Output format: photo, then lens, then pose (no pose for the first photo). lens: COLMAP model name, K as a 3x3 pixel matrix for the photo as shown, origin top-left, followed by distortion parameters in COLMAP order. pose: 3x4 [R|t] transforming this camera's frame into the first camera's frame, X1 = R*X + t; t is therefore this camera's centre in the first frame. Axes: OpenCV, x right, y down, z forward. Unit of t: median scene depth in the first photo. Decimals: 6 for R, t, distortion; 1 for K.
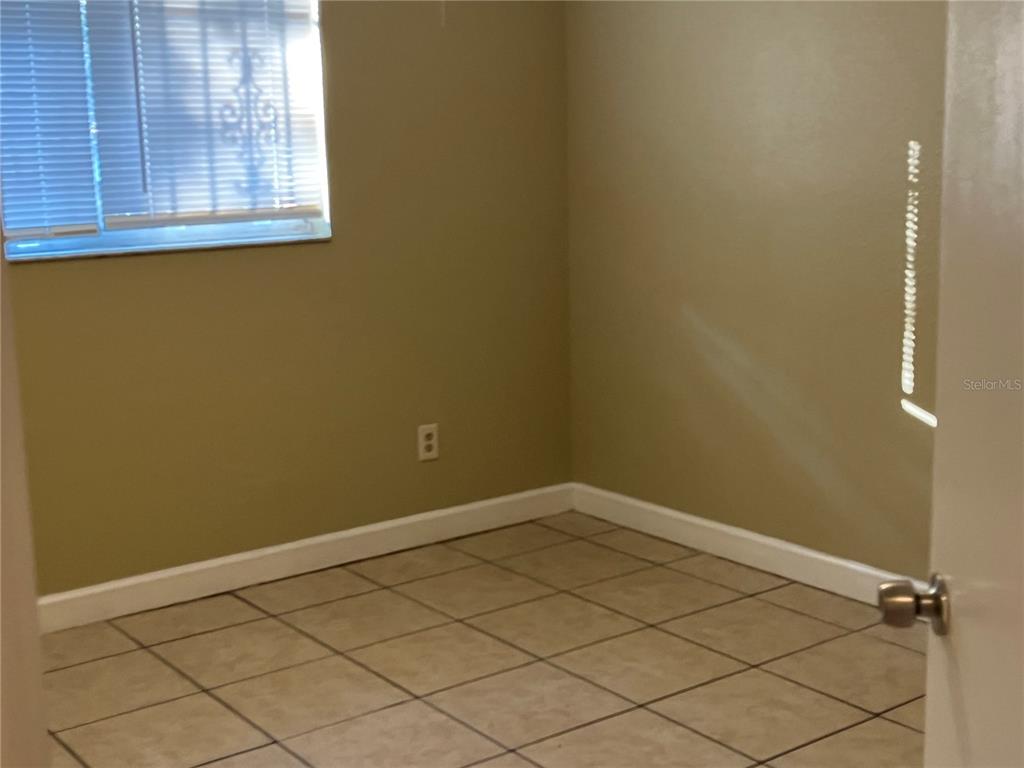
lens RADIAL K [[1408.3, 0, 506.8], [0, 1408.3, 384.2], [0, 0, 1]] dist [0.055189, 0.000000]
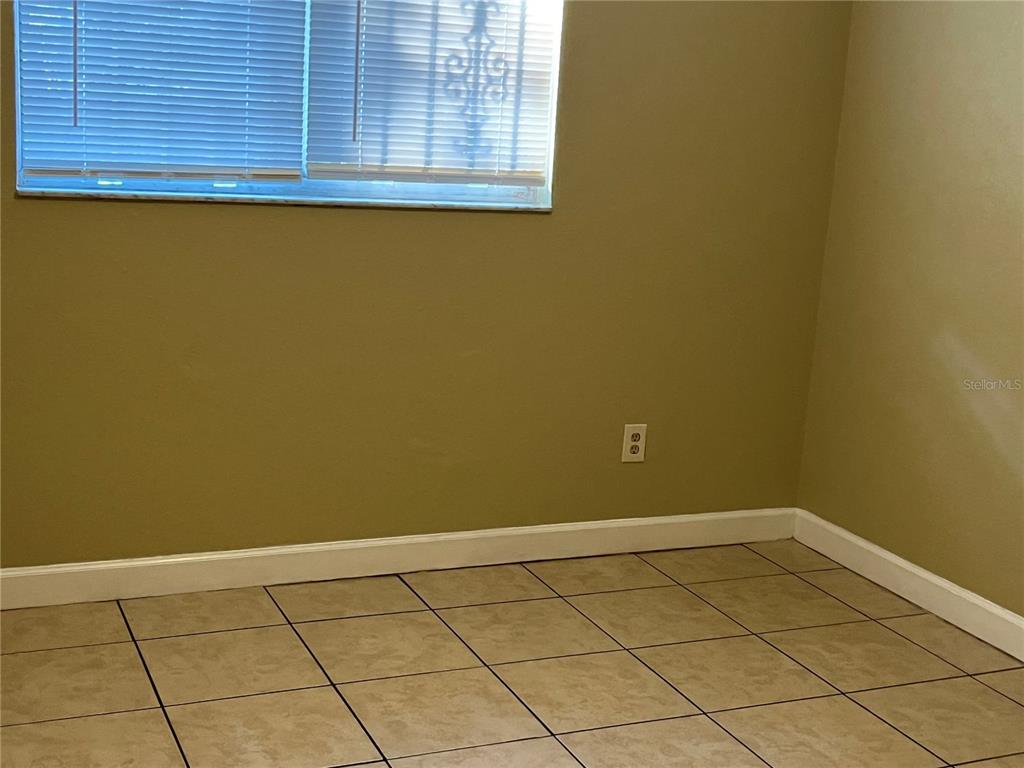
lens RADIAL K [[1408.3, 0, 519.5], [0, 1408.3, 385.5], [0, 0, 1]] dist [0.055189, 0.000000]
pose [[0.972642, 0.126372, -0.194928, 0.050941], [-0.122558, 0.991960, 0.031555, -0.017748], [0.197348, -0.006801, 0.980310, 0.104510]]
